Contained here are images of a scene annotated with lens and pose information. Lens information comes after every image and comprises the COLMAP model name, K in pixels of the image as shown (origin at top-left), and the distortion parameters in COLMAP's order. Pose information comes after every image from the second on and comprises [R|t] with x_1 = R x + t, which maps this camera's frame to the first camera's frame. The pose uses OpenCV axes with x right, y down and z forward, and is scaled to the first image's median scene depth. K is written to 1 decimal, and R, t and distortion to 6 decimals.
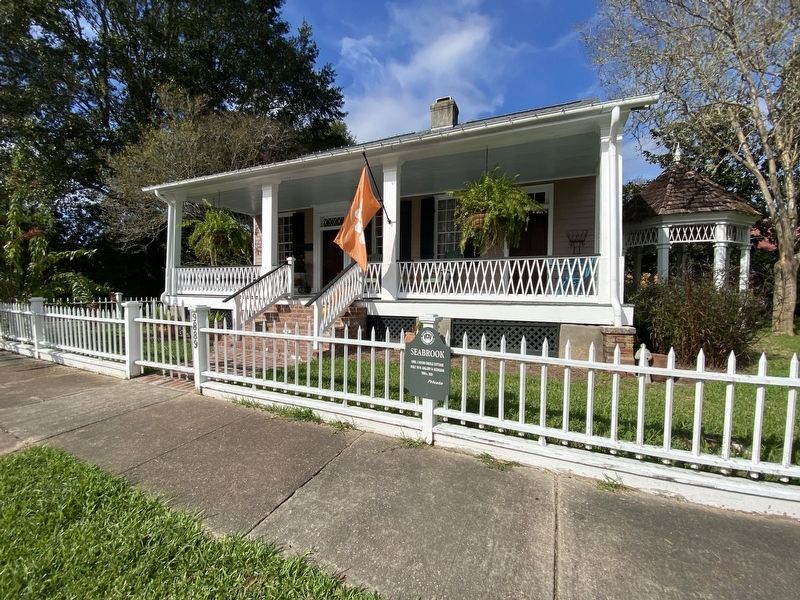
lens RADIAL K [[326.6, 0, 400.0], [0, 326.6, 300.0], [0, 0, 1]] dist [0.022003, -0.021424]
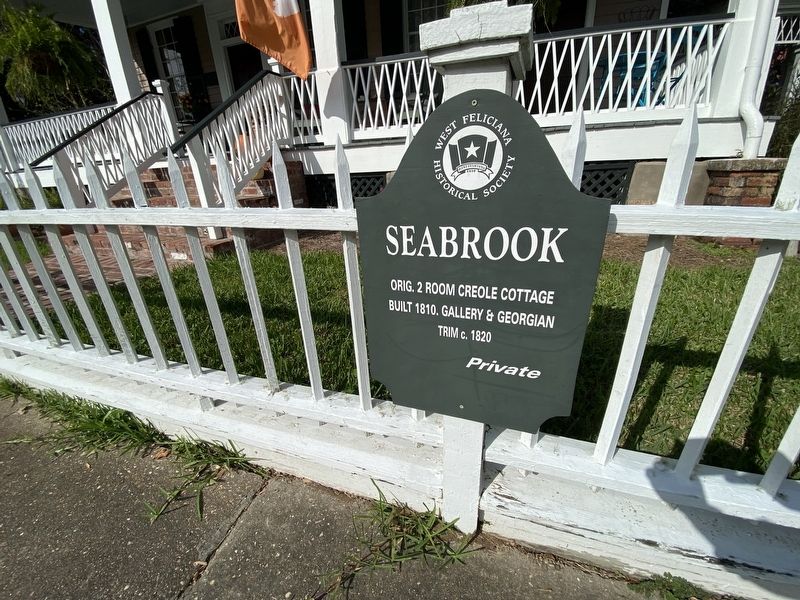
lens RADIAL K [[326.6, 0, 400.0], [0, 326.6, 300.0], [0, 0, 1]] dist [0.022003, -0.021424]
pose [[0.993163, -0.092283, 0.071496, 0.012939], [0.059980, 0.928810, 0.365670, 0.062691], [-0.100151, -0.358882, 0.927994, 0.424420]]
